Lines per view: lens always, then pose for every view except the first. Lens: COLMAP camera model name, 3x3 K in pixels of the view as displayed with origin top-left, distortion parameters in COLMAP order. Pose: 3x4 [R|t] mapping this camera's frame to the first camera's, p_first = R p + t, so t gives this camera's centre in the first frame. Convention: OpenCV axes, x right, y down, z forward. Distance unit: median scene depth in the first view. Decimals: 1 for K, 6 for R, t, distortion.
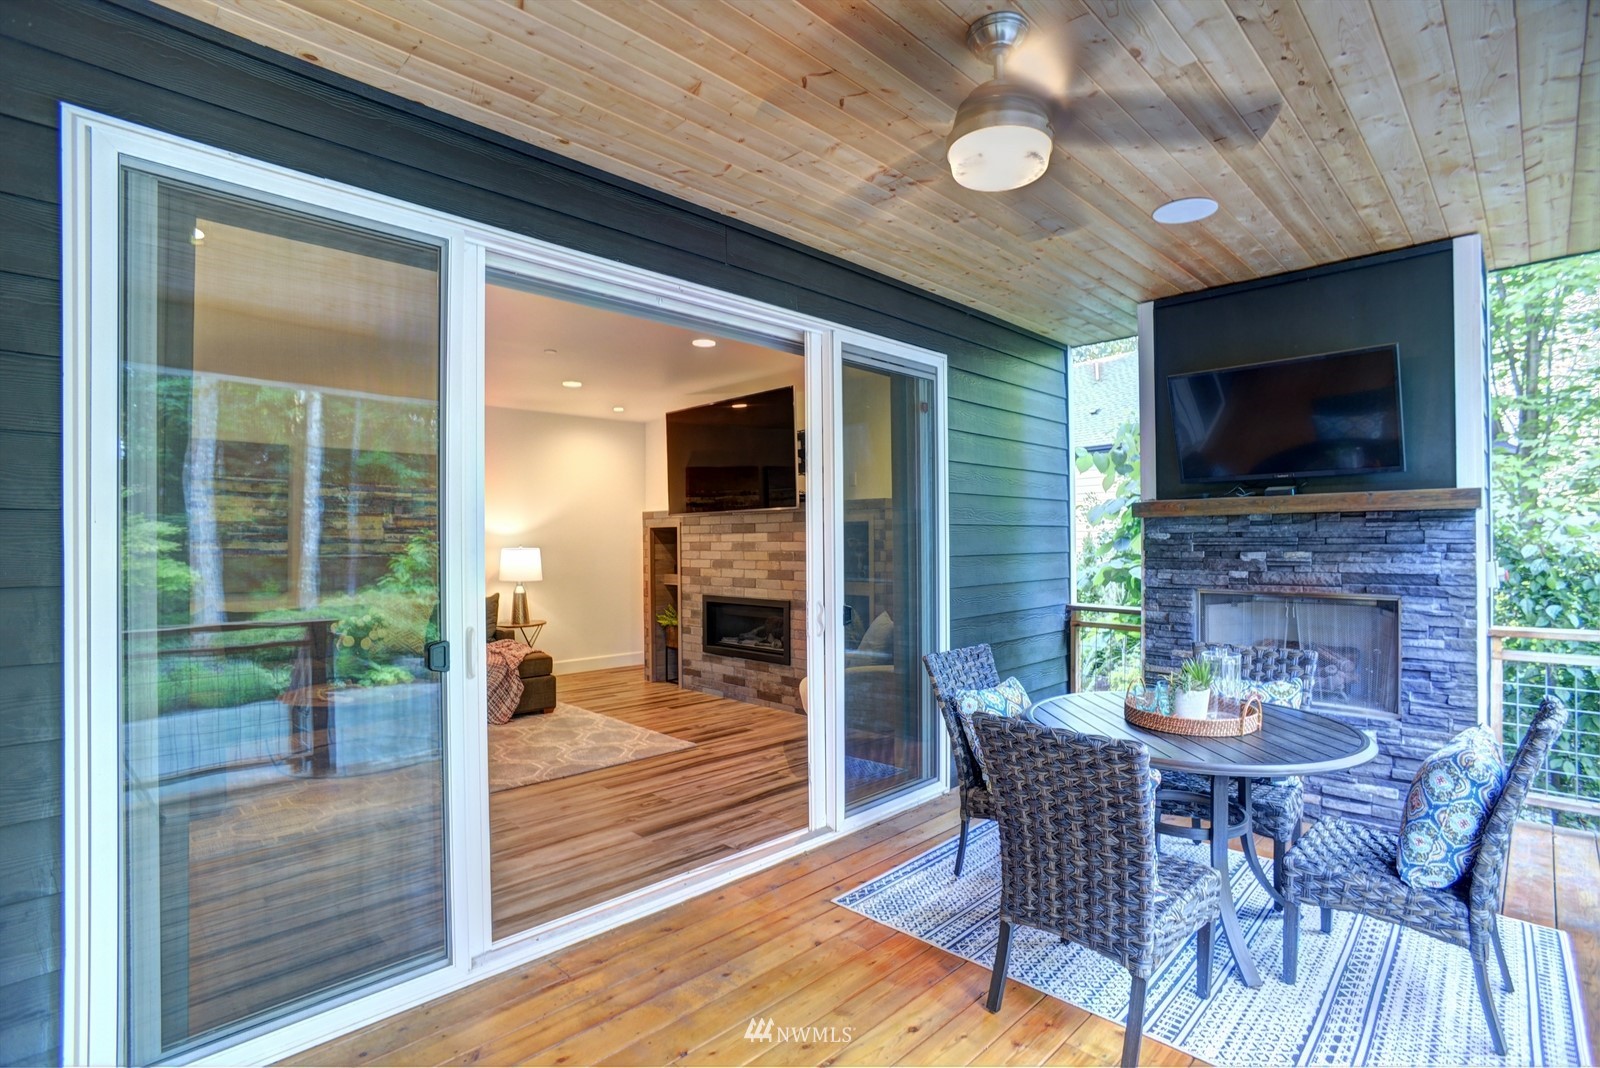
lens RADIAL K [[768.7, 0, 800.0], [0, 768.7, 534.0], [0, 0, 1]] dist [-0.073585, 0.032313]
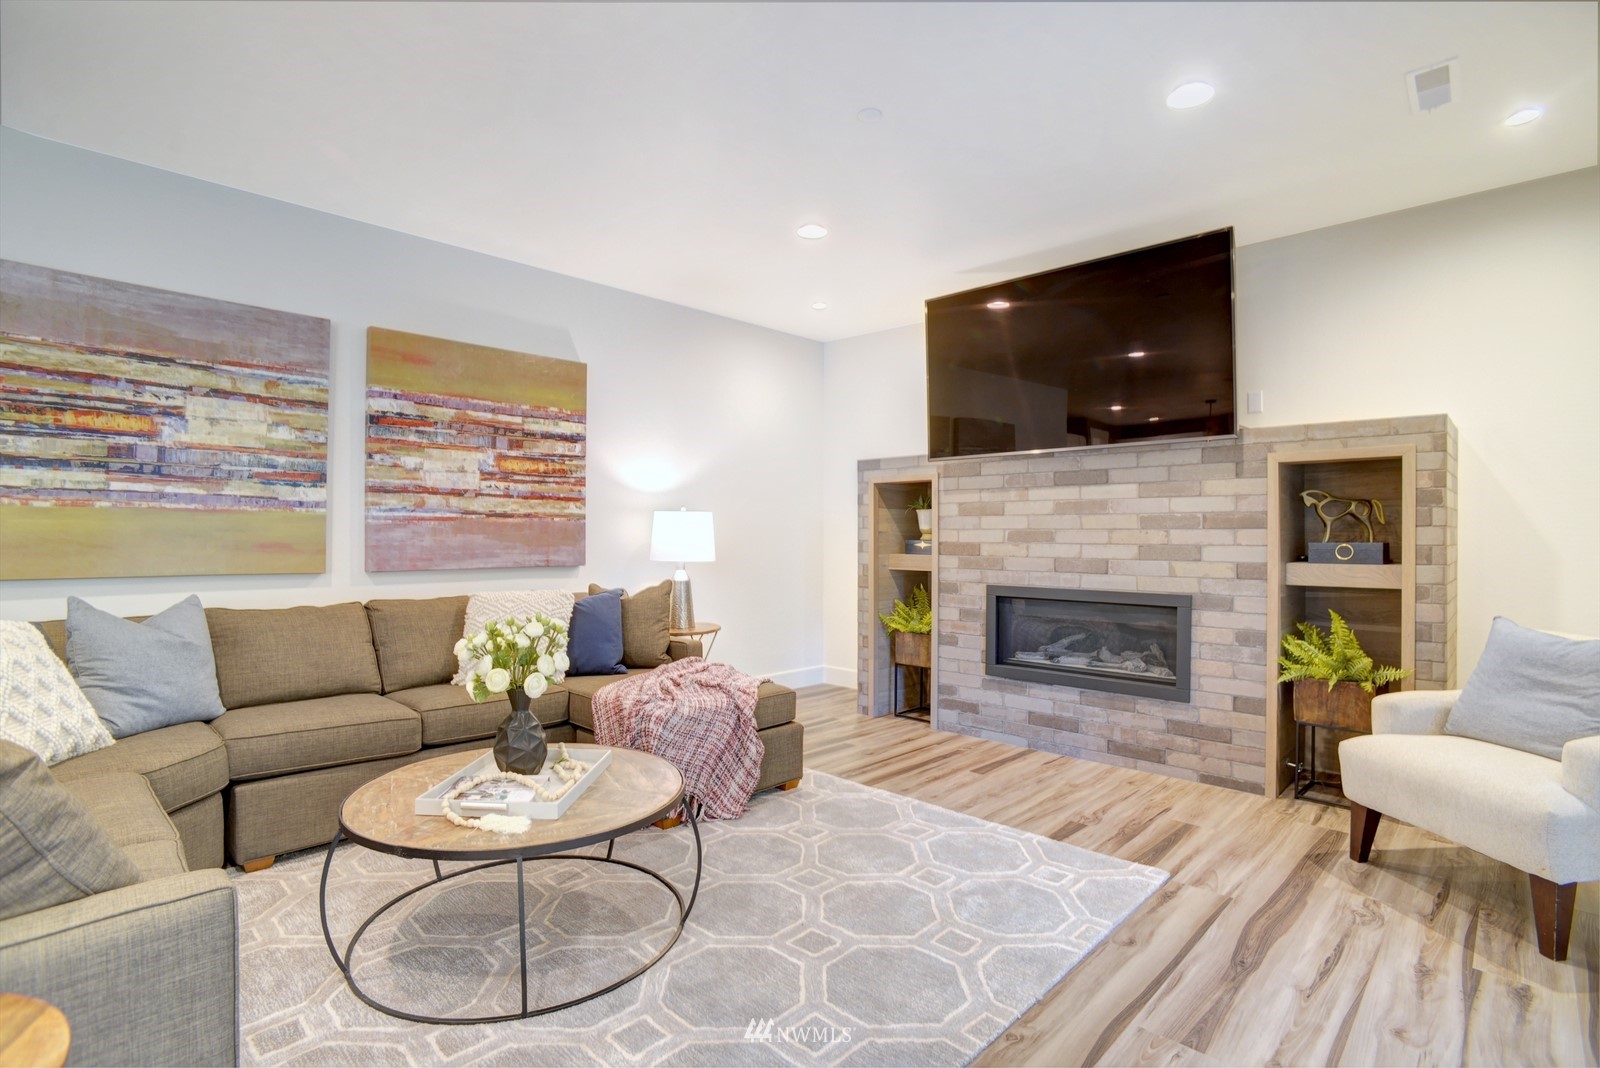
lens RADIAL K [[768.7, 0, 800.0], [0, 768.7, 534.0], [0, 0, 1]] dist [-0.073585, 0.032313]
pose [[0.999826, 0.011040, 0.015003, -0.310528], [-0.011177, 0.999896, 0.009094, 0.035026], [-0.014901, -0.009260, 0.999846, 0.393316]]
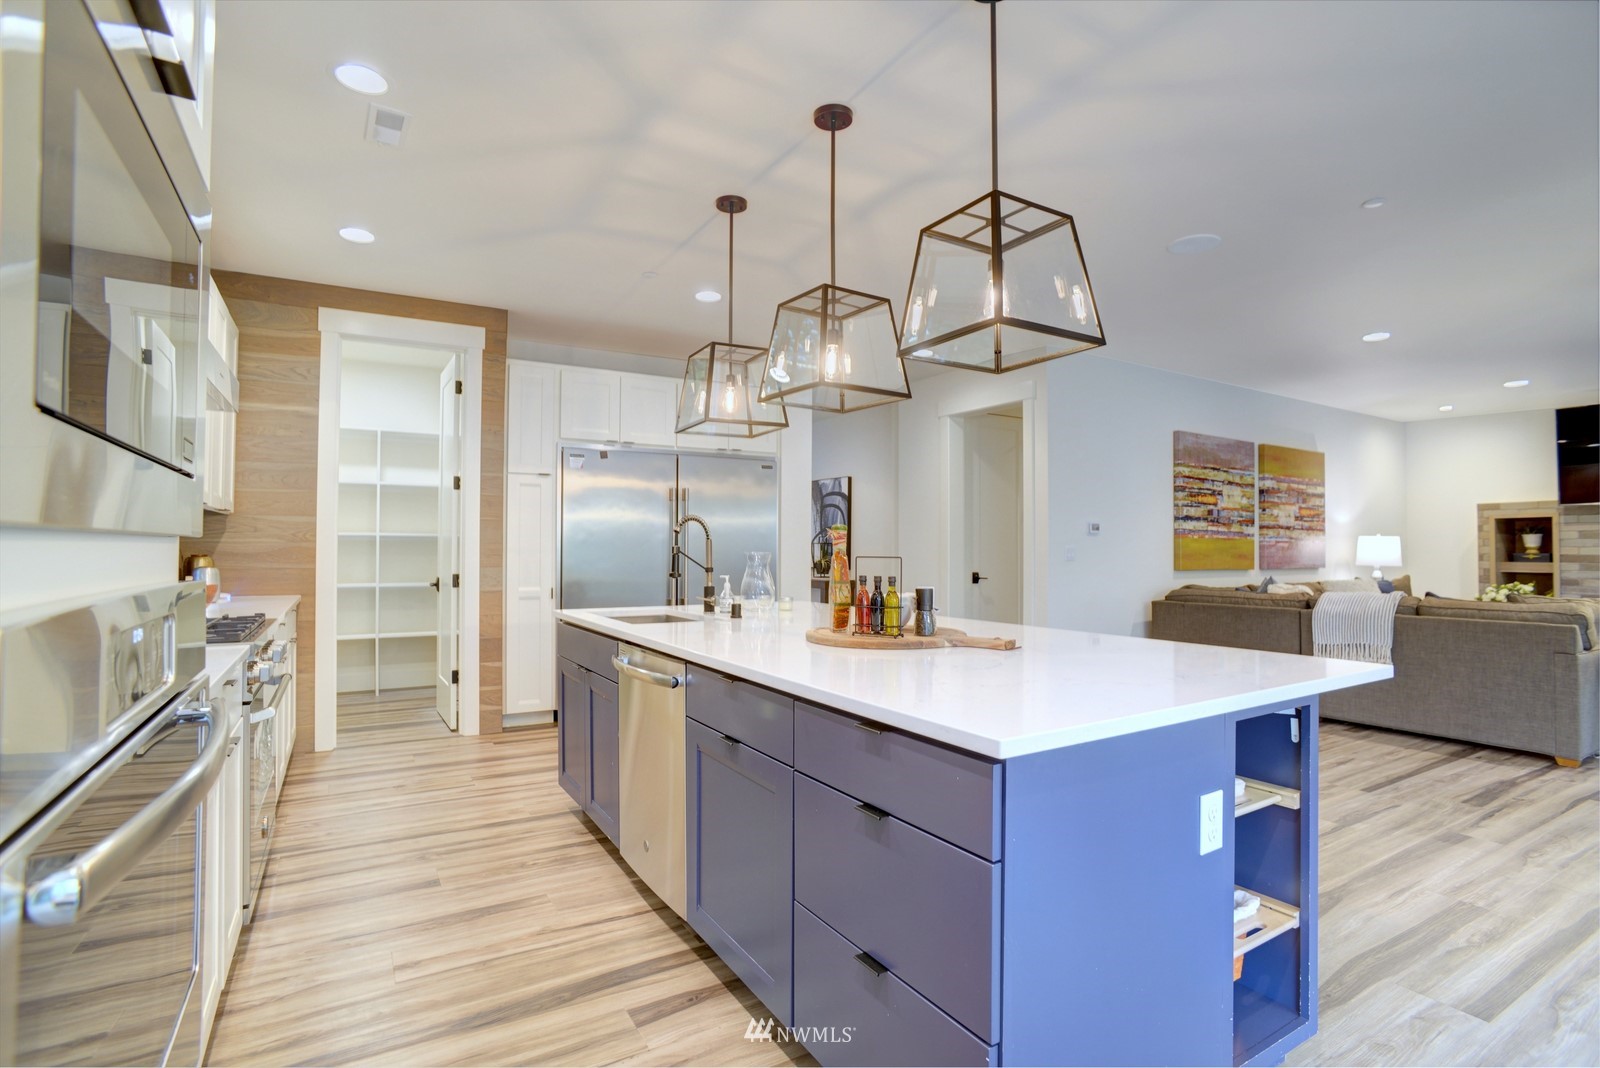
lens RADIAL K [[768.7, 0, 800.0], [0, 768.7, 534.0], [0, 0, 1]] dist [-0.073585, 0.032313]
pose [[0.967347, 0.005594, -0.253395, -1.007939], [-0.008026, 0.999931, -0.008563, 0.035263], [0.253330, 0.010317, 0.967325, -0.277793]]
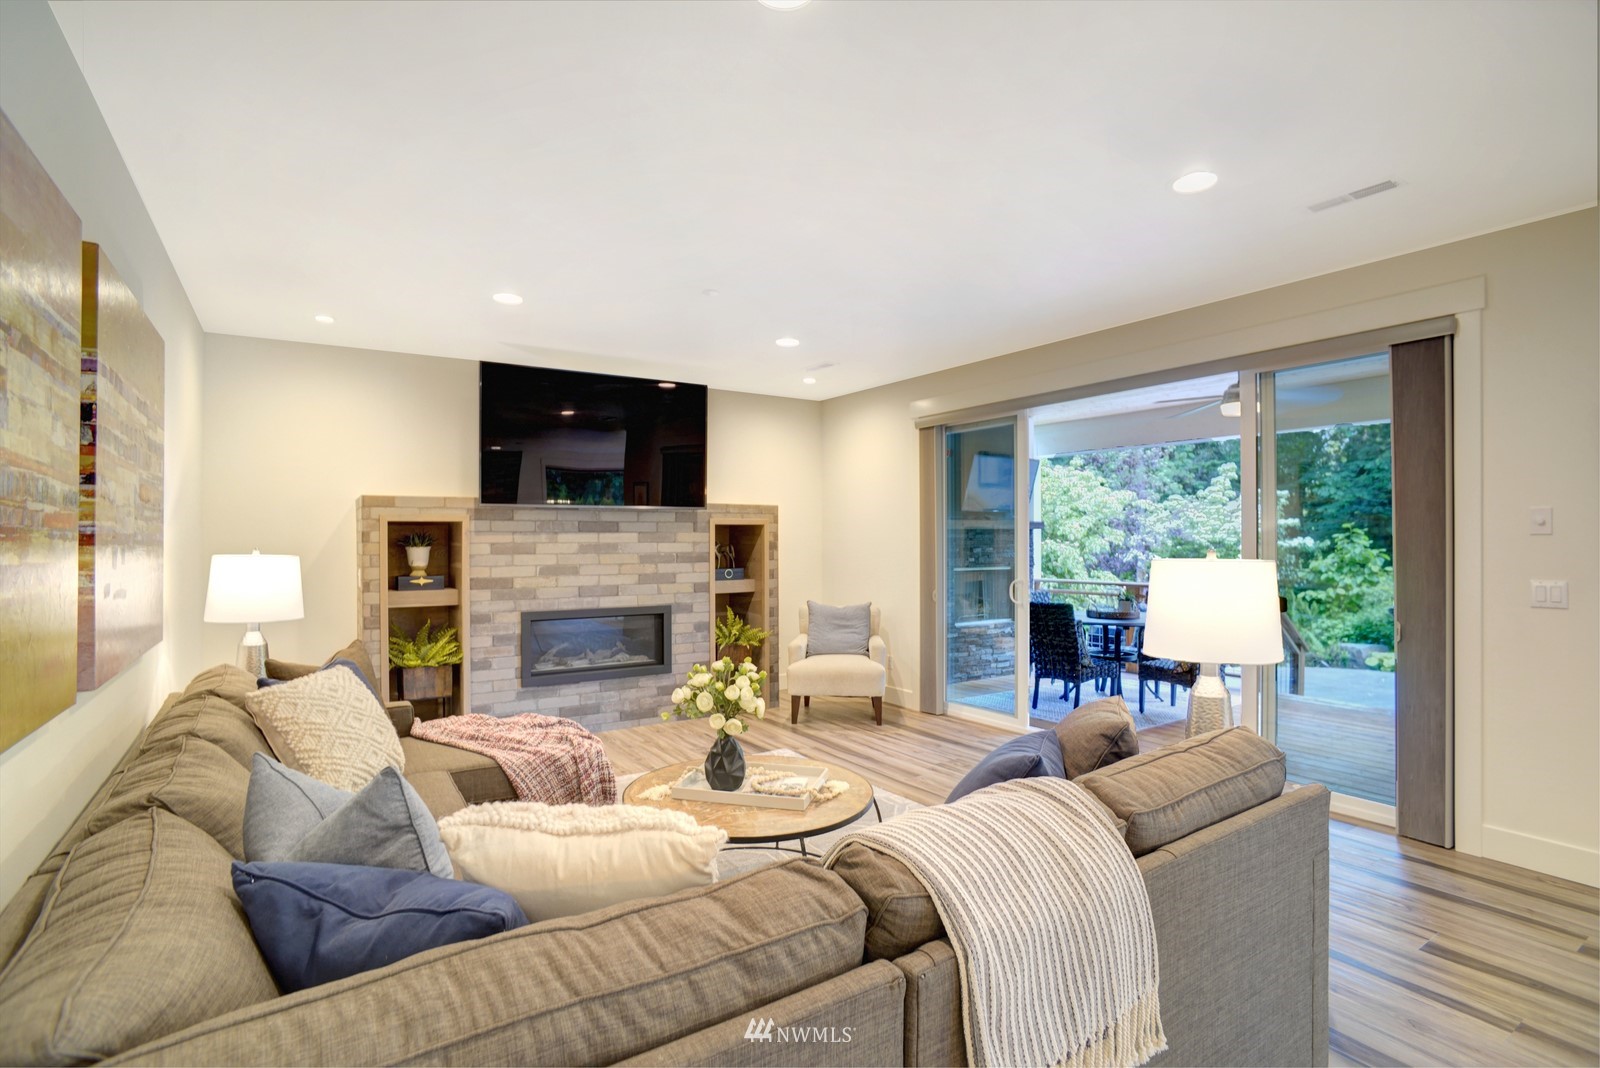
lens RADIAL K [[768.7, 0, 800.0], [0, 768.7, 534.0], [0, 0, 1]] dist [-0.073585, 0.032313]
pose [[0.208106, 0.013793, 0.978009, -0.859078], [-0.008803, 0.999886, -0.012229, 0.008918], [-0.978067, -0.006065, 0.208204, 0.612008]]
